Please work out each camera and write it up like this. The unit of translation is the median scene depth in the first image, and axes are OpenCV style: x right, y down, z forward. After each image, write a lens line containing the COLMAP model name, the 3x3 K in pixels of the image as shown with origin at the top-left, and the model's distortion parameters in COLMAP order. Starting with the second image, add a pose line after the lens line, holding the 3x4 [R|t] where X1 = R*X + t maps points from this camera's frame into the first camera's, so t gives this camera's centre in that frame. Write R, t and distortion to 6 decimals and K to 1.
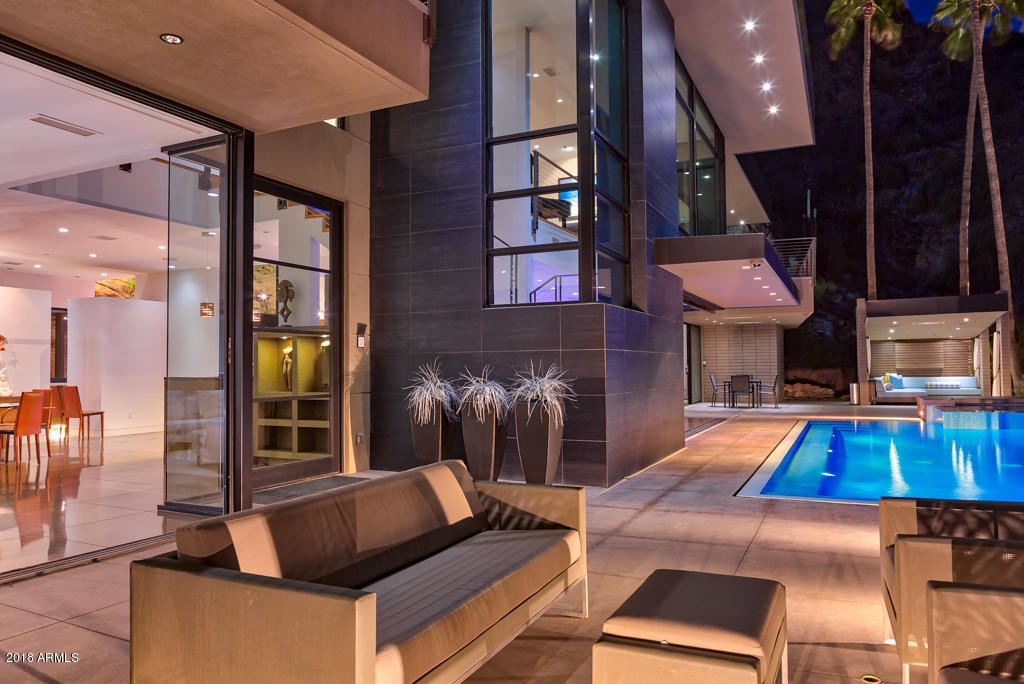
lens RADIAL K [[706.3, 0, 511.2], [0, 706.3, 345.3], [0, 0, 1]] dist [0.018394, -0.018057]
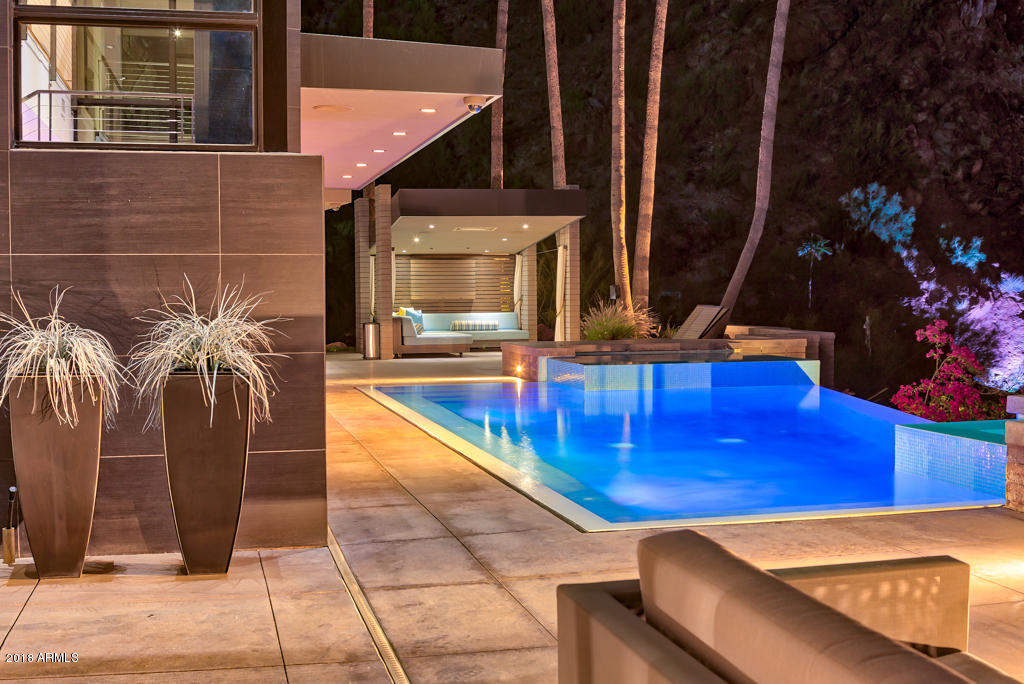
lens RADIAL K [[1246.1, 0, 511.7], [0, 1246.1, 341.0], [0, 0, 1]] dist [-0.022892, 0.000000]
pose [[0.776926, -0.017352, 0.629353, -0.094791], [-0.024134, 0.998065, 0.057311, 0.003936], [-0.629129, -0.059715, 0.775004, 0.090308]]
